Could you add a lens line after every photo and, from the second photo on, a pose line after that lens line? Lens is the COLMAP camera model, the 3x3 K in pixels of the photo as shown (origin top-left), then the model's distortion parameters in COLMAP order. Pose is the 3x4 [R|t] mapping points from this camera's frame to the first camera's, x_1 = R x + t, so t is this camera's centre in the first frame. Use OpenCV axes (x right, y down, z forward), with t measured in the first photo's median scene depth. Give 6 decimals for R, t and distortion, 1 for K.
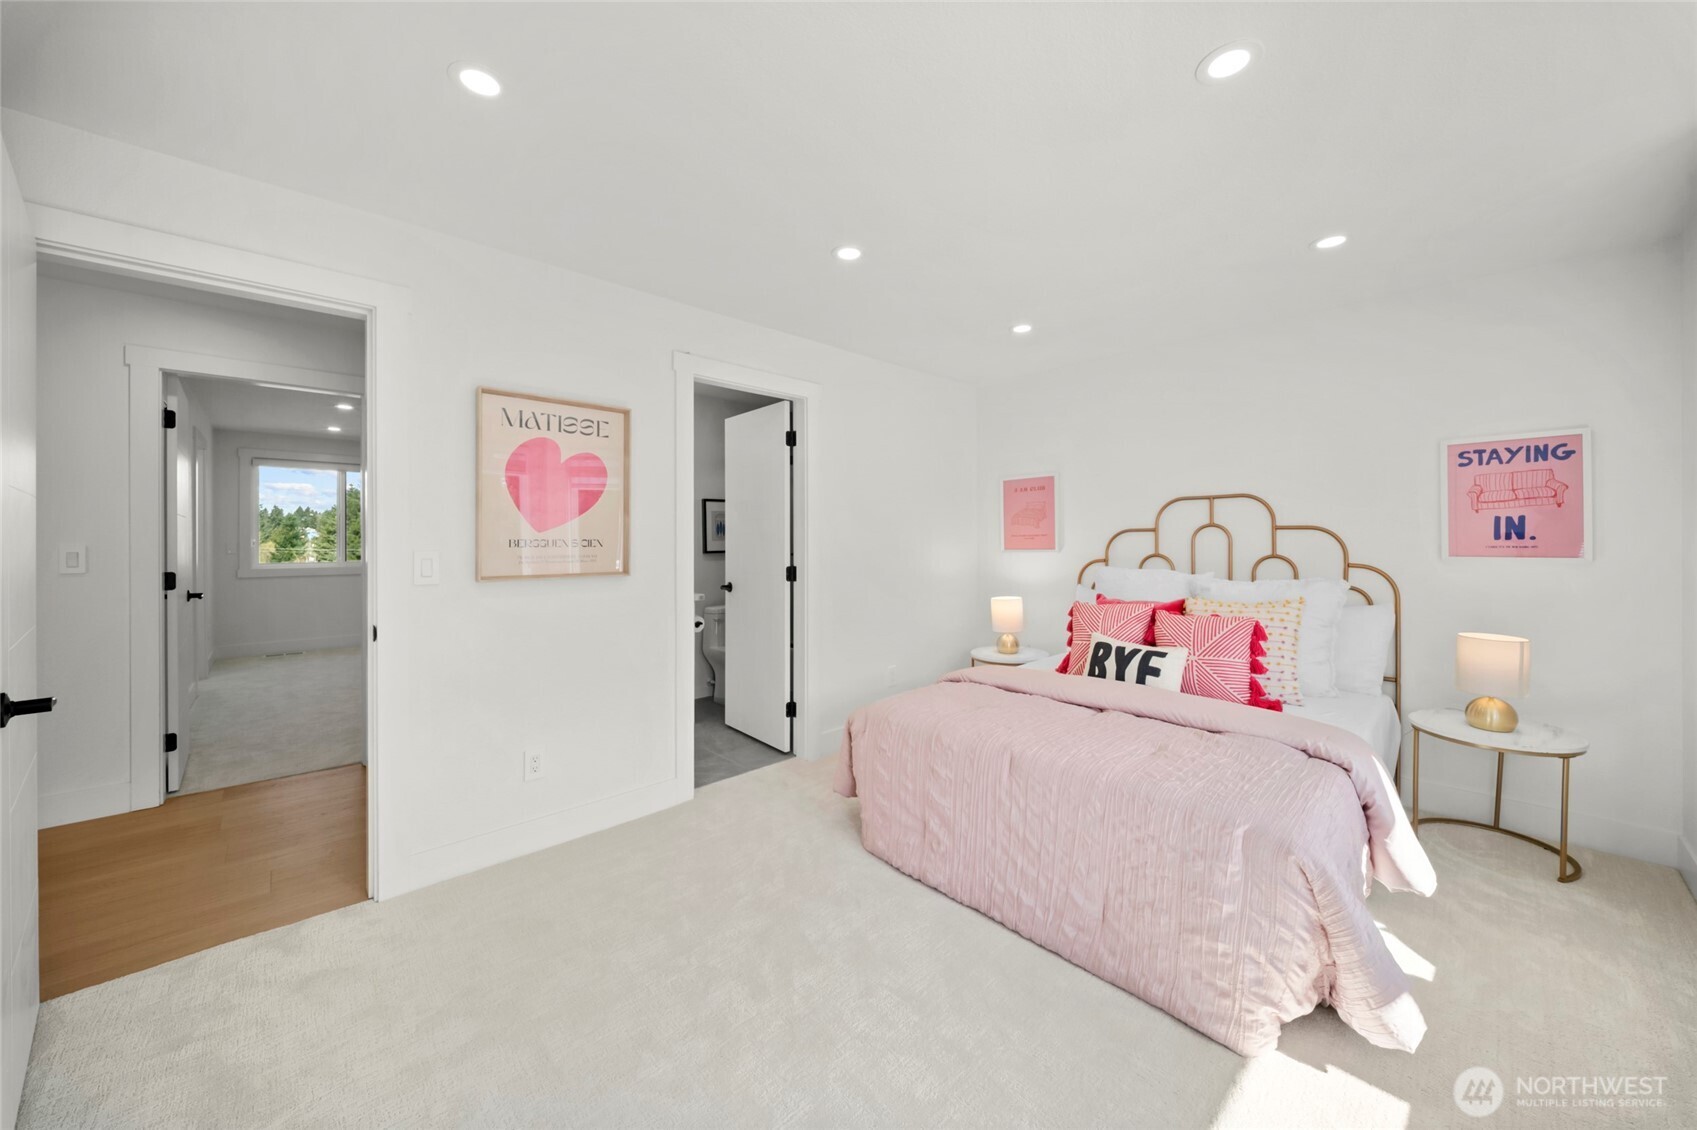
lens RADIAL K [[602.9, 0, 843.4], [0, 602.9, 548.8], [0, 0, 1]] dist [0.000342, 0.000024]
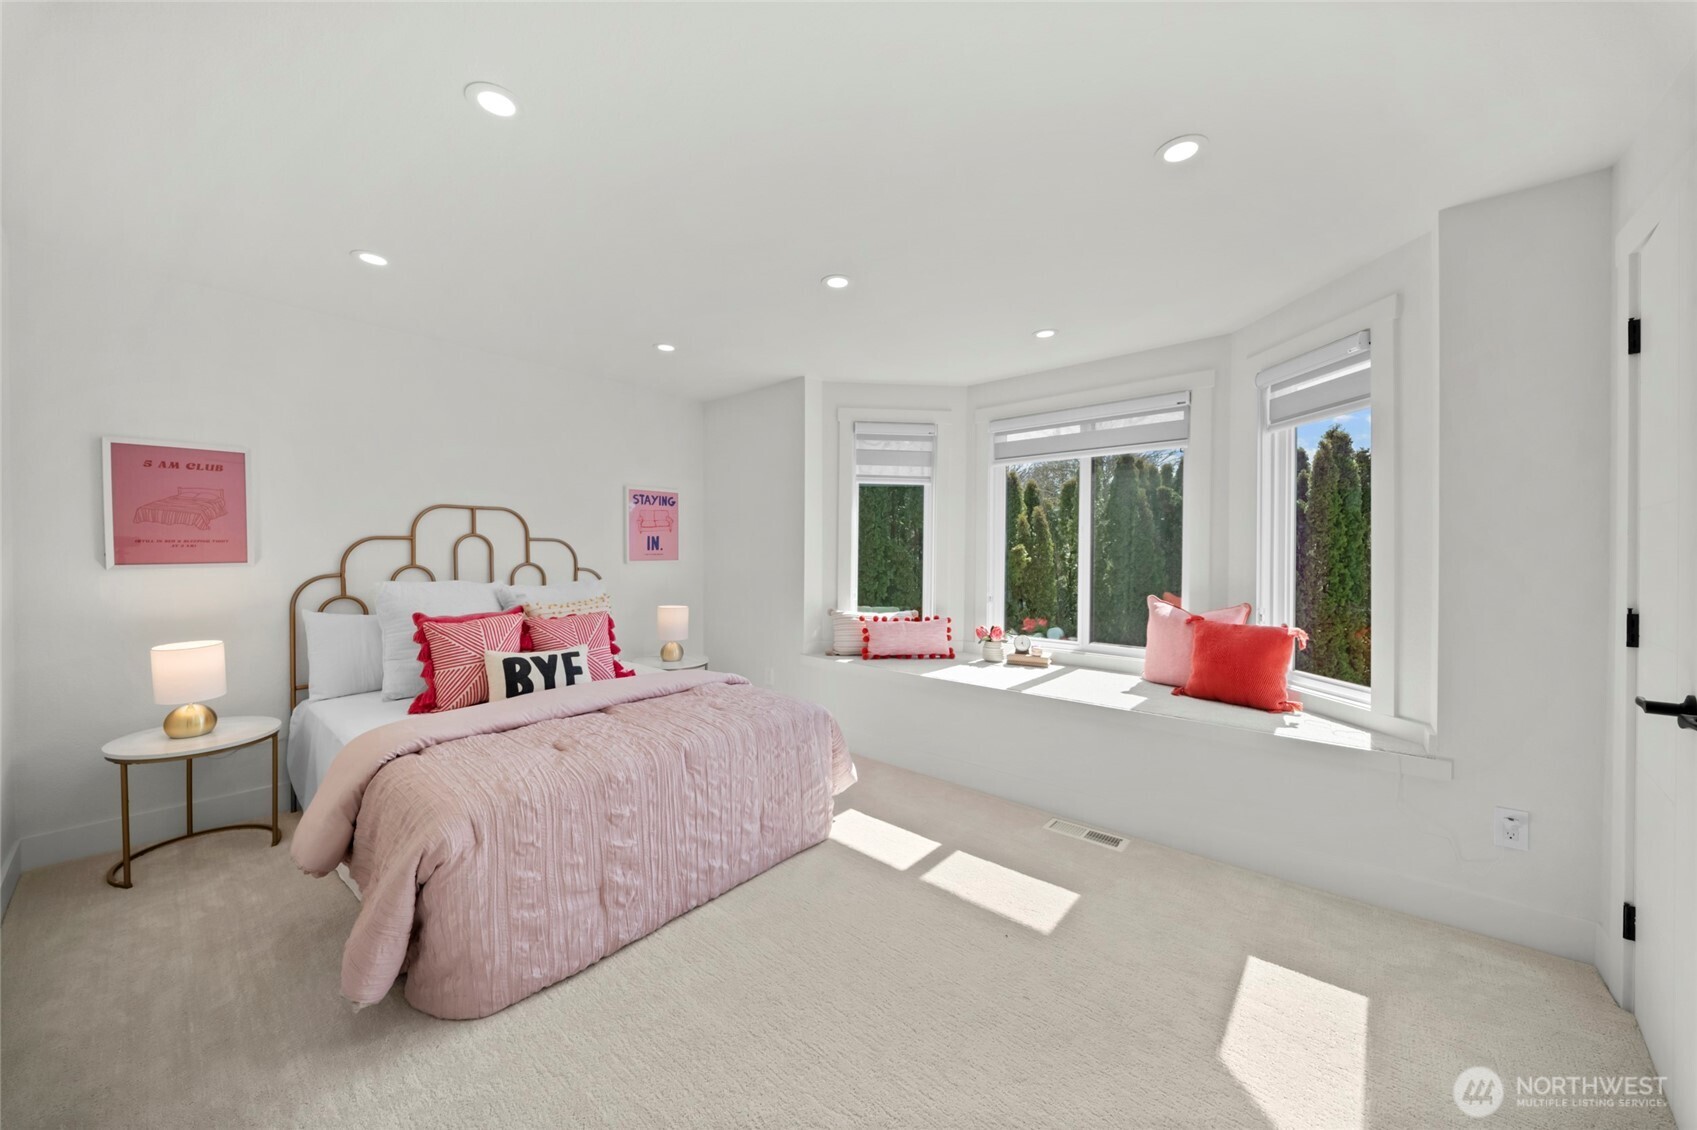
lens RADIAL K [[602.9, 0, 845.1], [0, 602.9, 558.7], [0, 0, 1]] dist [0.000342, 0.000024]
pose [[-0.120206, -0.014589, 0.992642, -0.621949], [0.009934, 0.999824, 0.015898, -0.011591], [-0.992699, 0.011772, -0.120040, 0.642805]]
